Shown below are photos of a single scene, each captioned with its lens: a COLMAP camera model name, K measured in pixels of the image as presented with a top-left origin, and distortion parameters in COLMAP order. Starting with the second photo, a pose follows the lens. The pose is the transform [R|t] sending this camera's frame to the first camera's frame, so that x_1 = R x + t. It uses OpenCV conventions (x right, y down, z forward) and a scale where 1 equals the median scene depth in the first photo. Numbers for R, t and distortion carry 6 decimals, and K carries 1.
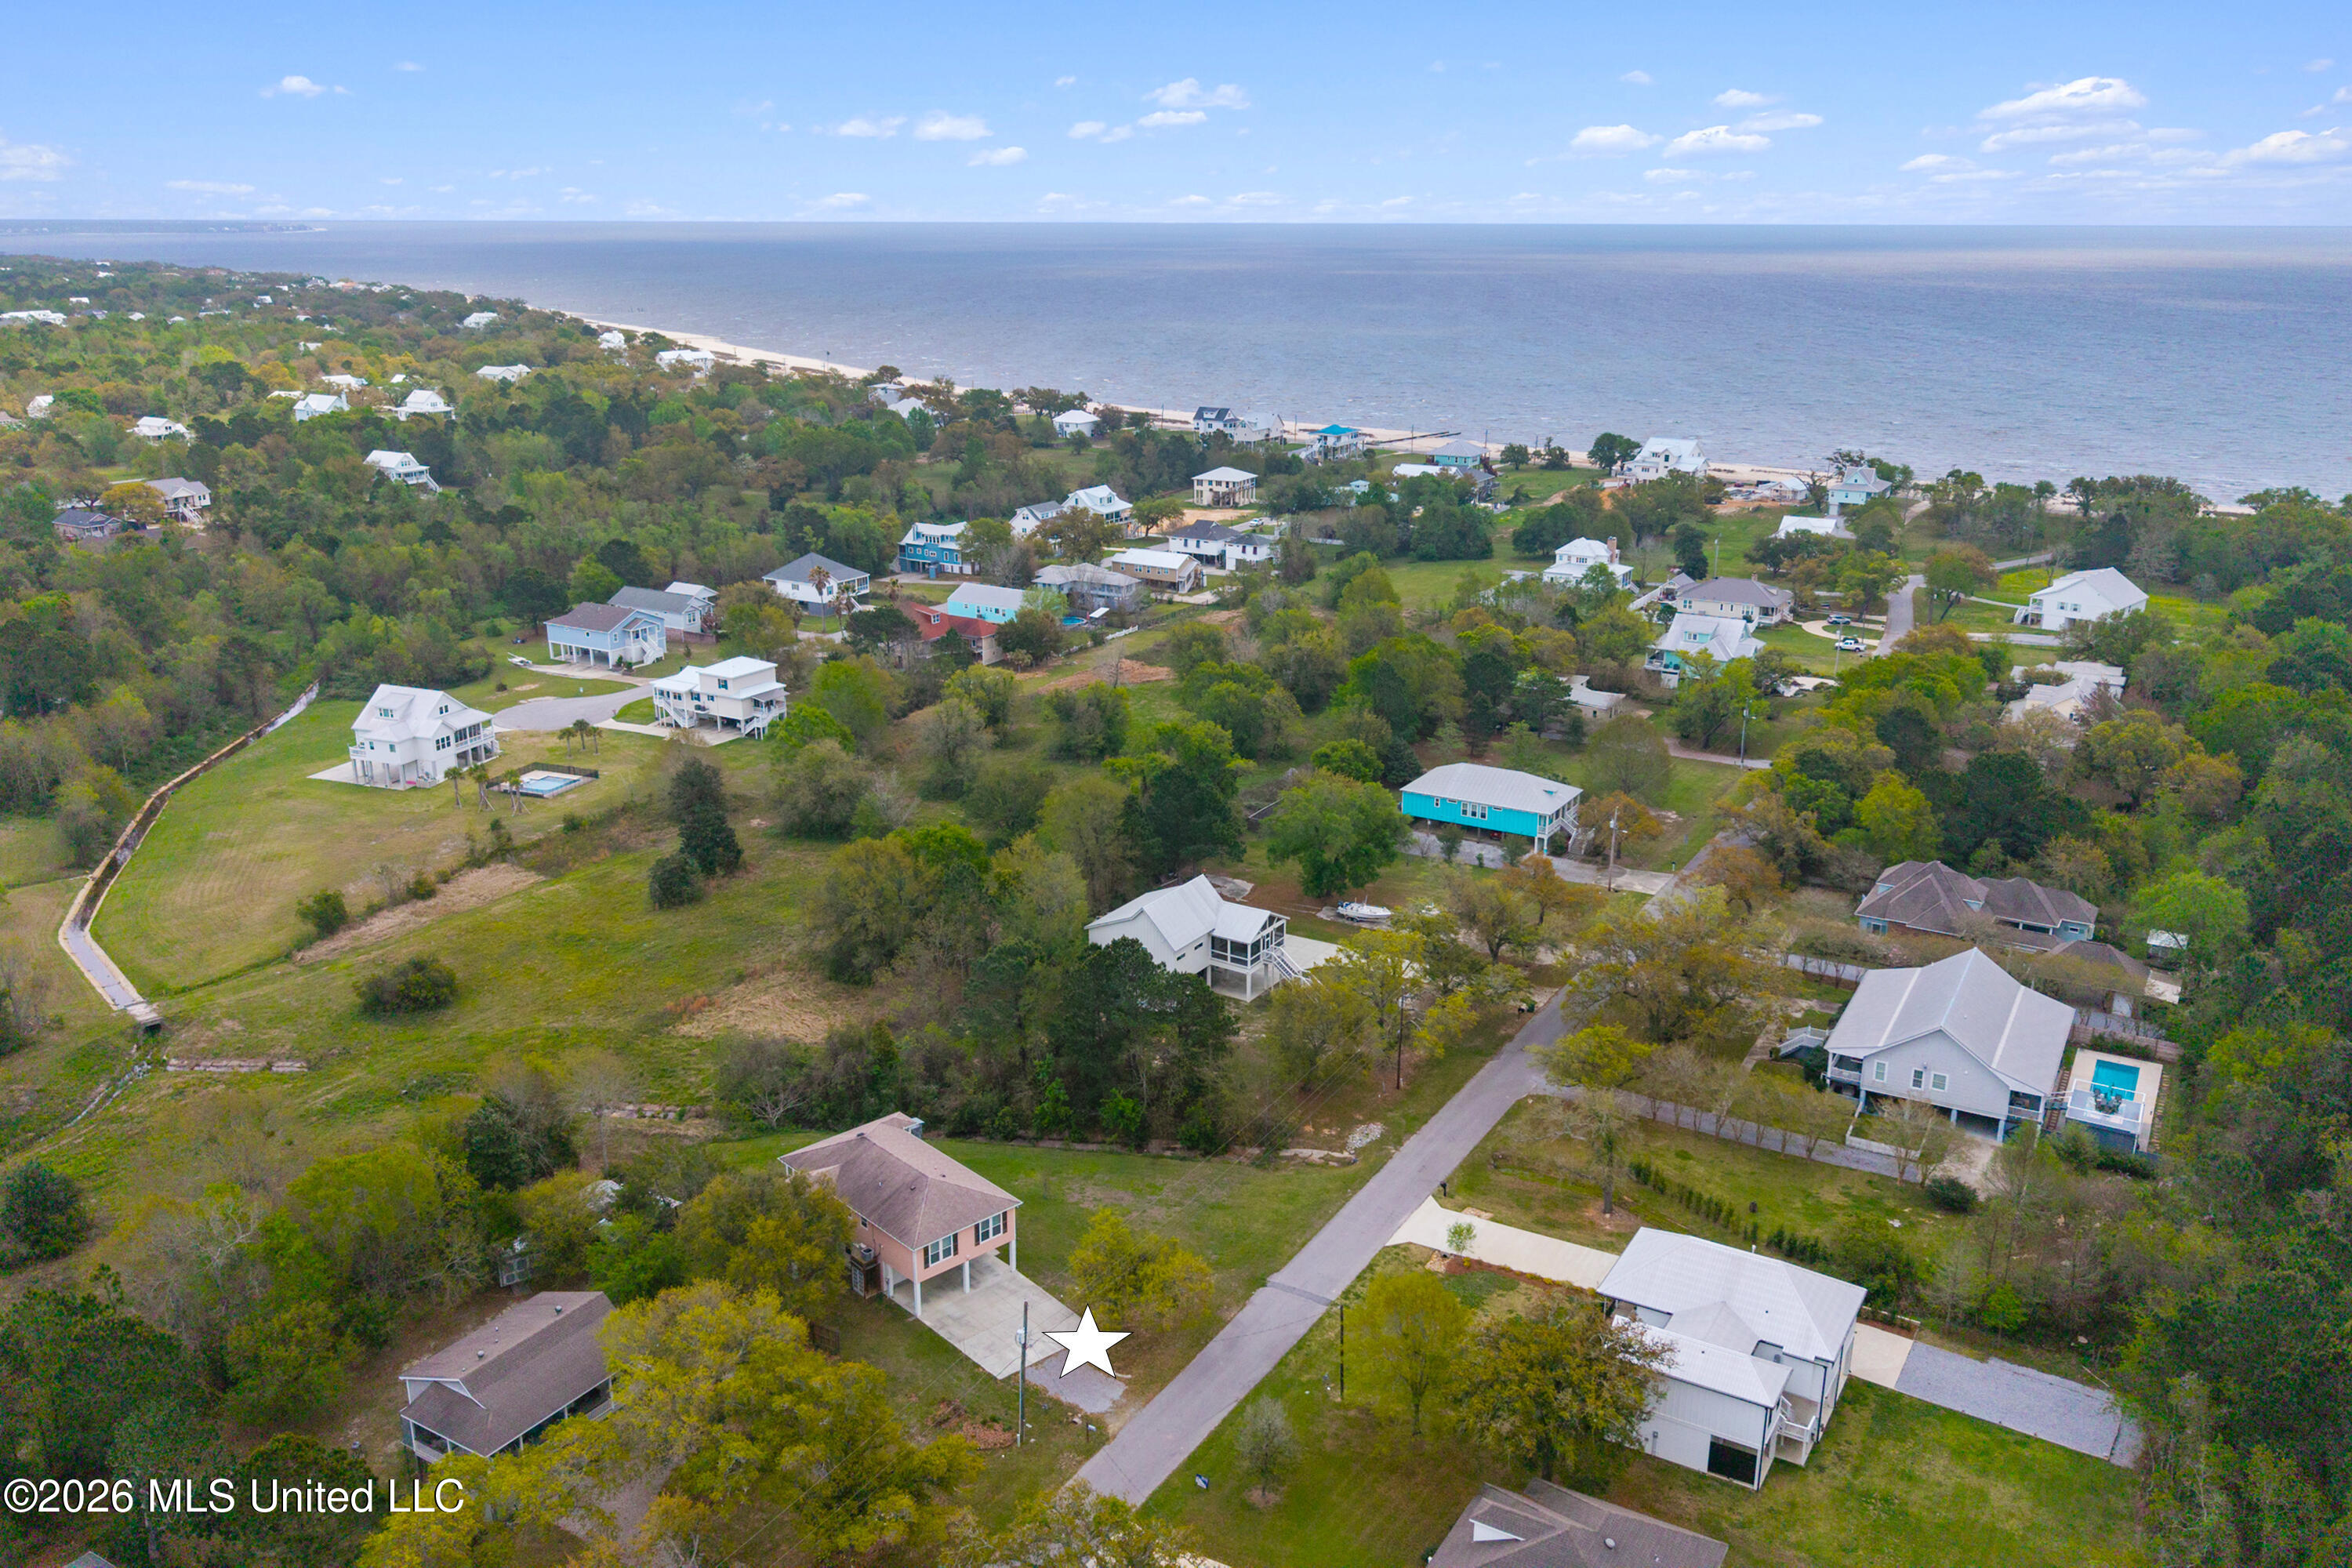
lens RADIAL K [[1840.8, 0, 1156.0], [0, 1840.8, 777.4], [0, 0, 1]] dist [0.041793, -0.048724]
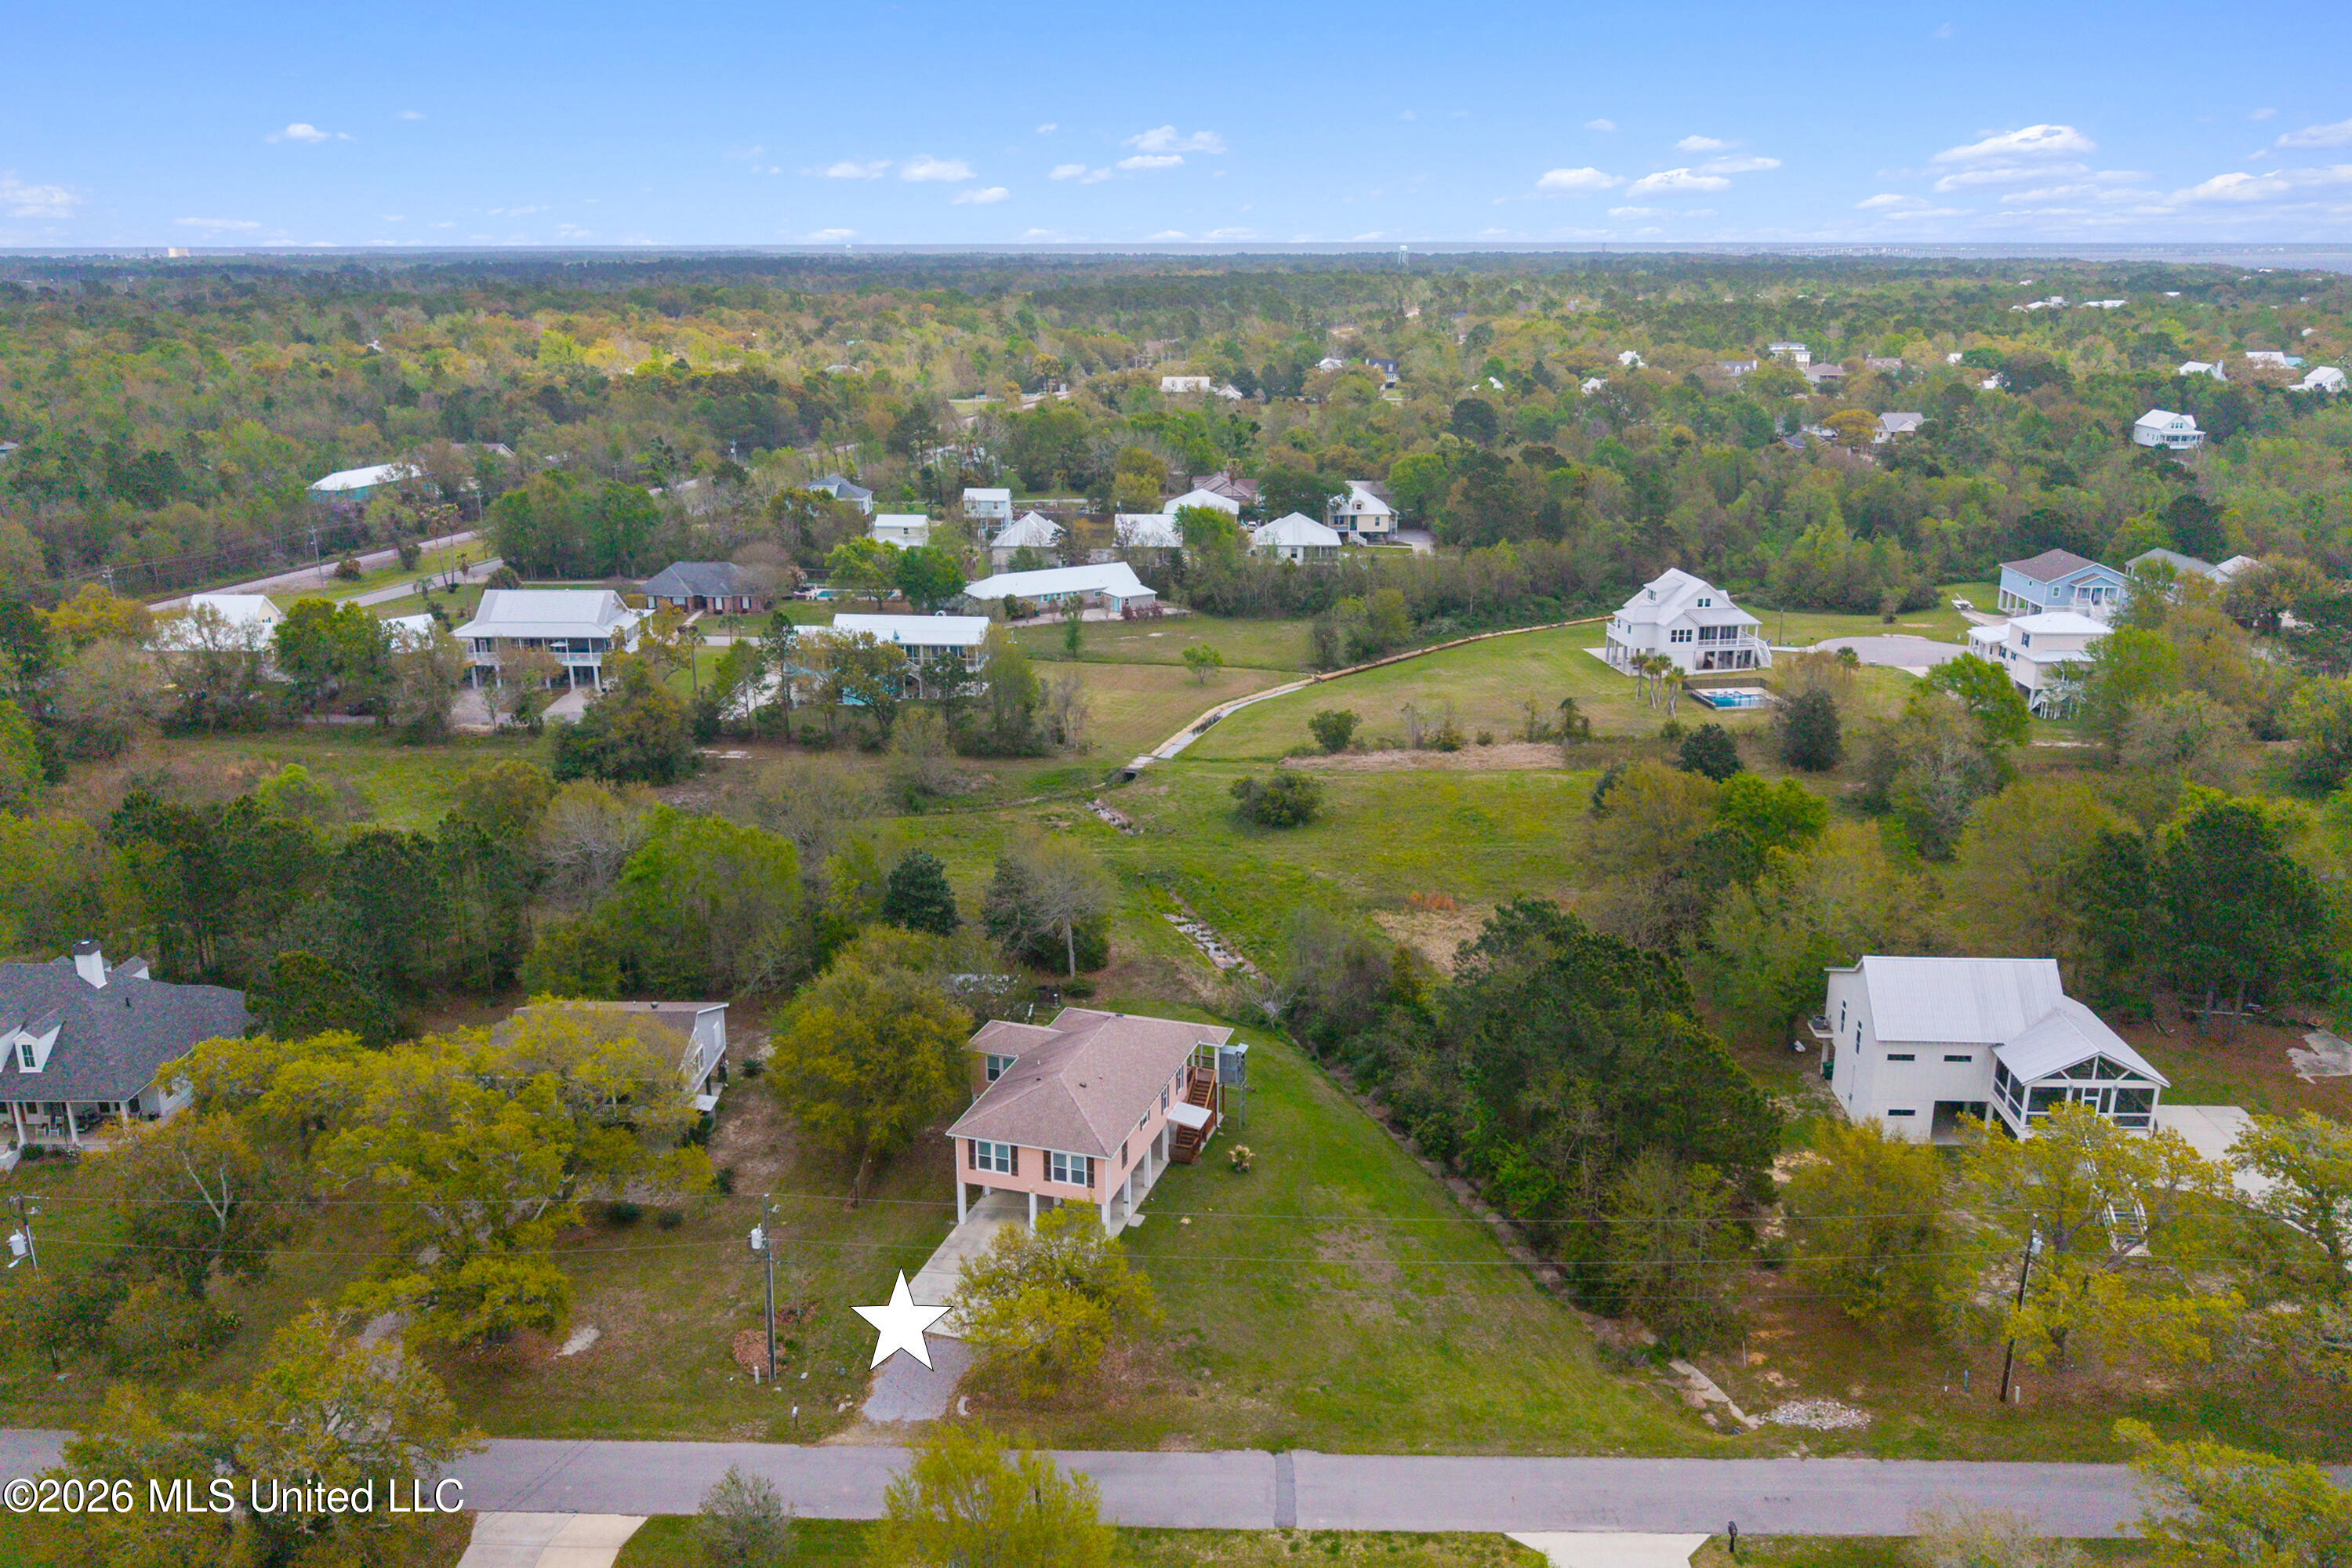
lens RADIAL K [[1840.8, 0, 1180.4], [0, 1840.8, 792.6], [0, 0, 1]] dist [0.041793, -0.048724]
pose [[0.504013, 0.250546, -0.826557, 0.354109], [-0.252166, 0.957991, 0.136622, -0.009123], [0.826065, 0.139570, 0.546020, 0.429350]]
